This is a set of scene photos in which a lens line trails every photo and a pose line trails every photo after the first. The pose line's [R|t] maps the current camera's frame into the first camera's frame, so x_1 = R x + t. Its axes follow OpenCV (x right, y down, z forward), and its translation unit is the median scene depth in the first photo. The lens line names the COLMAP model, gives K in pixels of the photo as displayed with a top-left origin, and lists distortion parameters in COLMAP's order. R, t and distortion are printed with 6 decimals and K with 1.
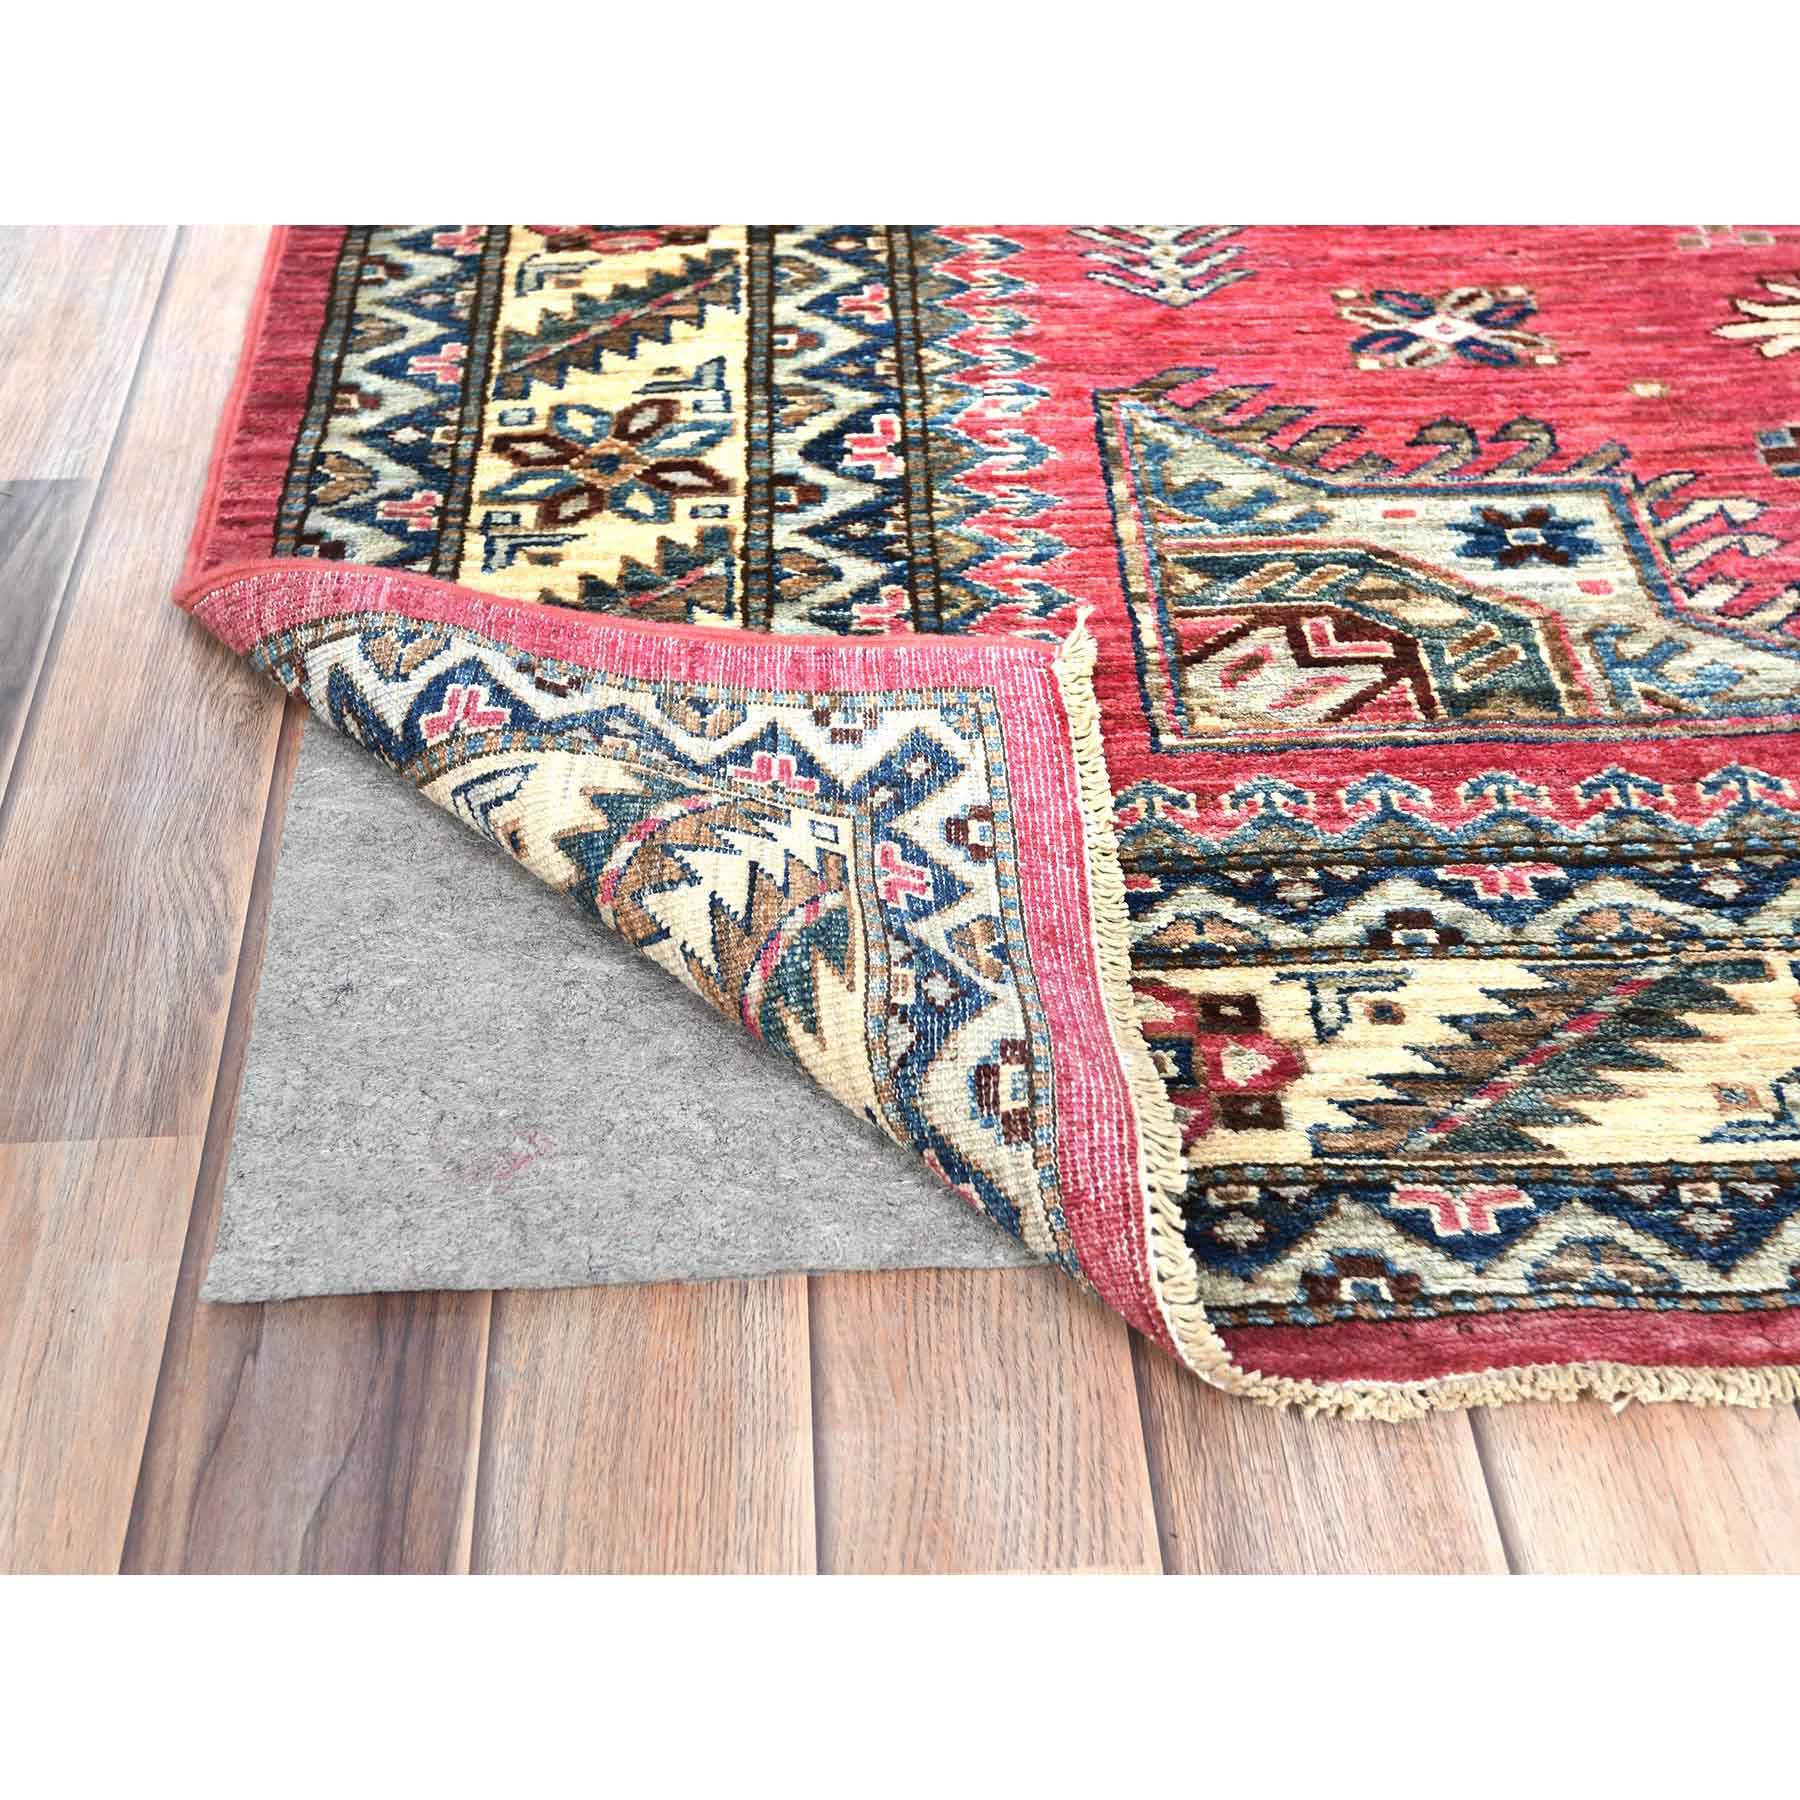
lens RADIAL K [[2254.0, 0, 900.7], [0, 2254.0, 905.1], [0, 0, 1]] dist [0.050704, 0.000000]
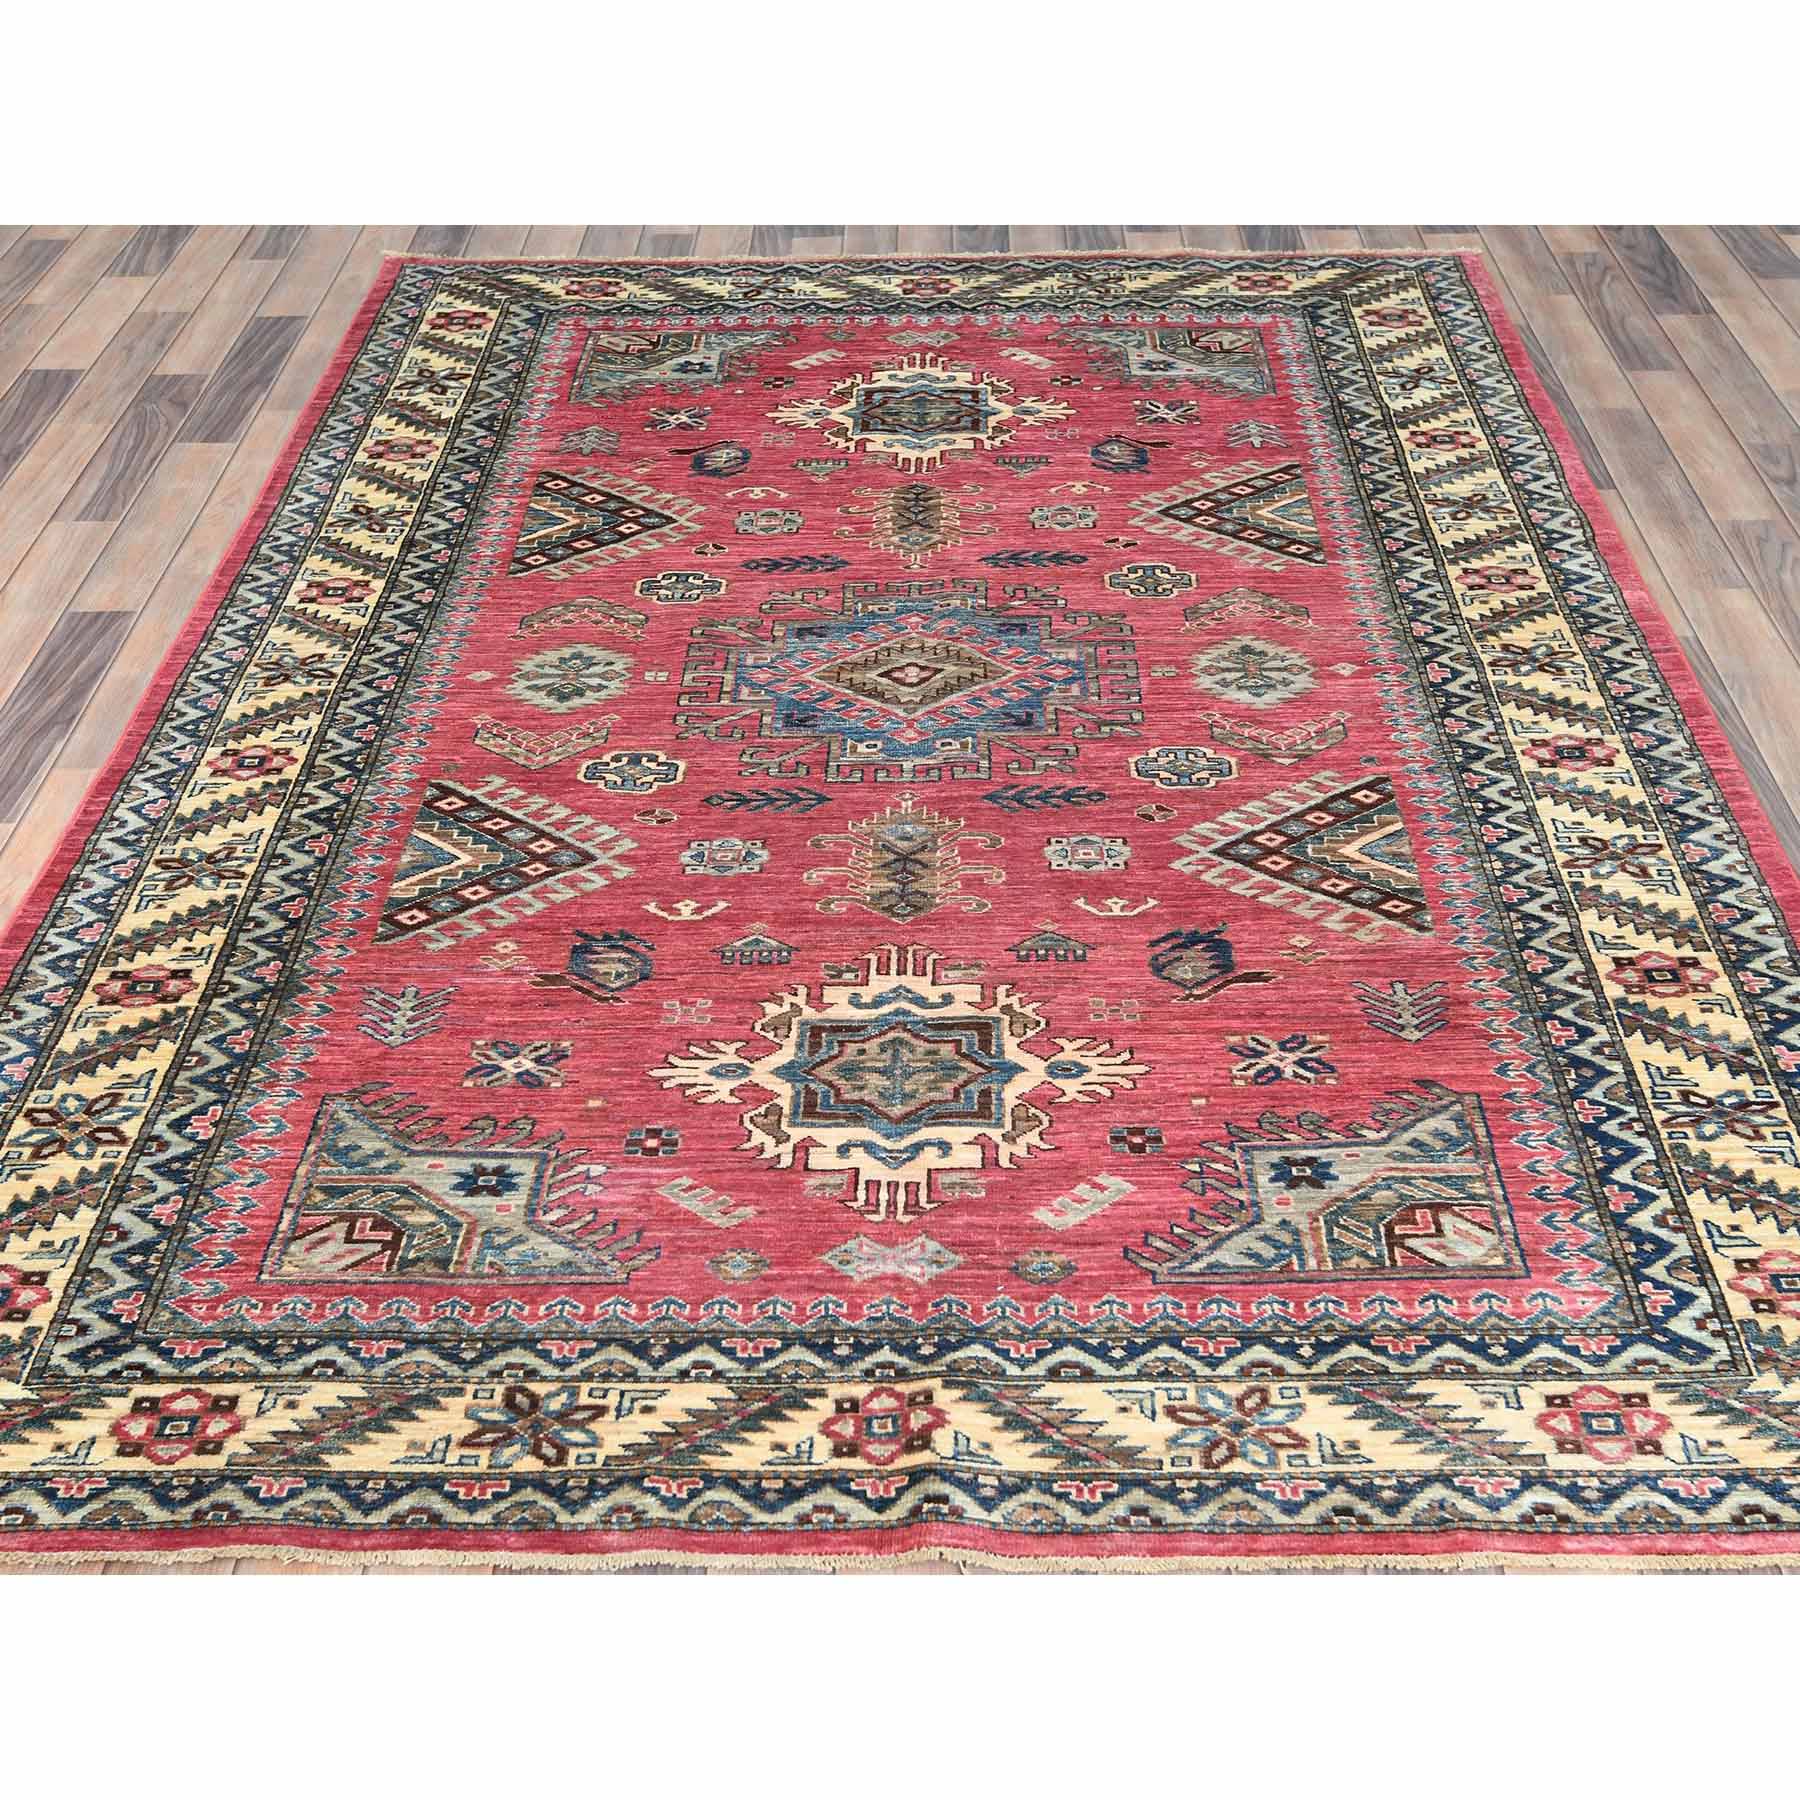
lens RADIAL K [[2288.0, 0, 917.0], [0, 2288.0, 902.3], [0, 0, 1]] dist [0.028874, 0.000000]
pose [[0.997852, 0.027521, -0.059455, 0.786703], [-0.037986, 0.982422, -0.182769, -0.042326], [0.053380, 0.184635, 0.981356, -1.105561]]
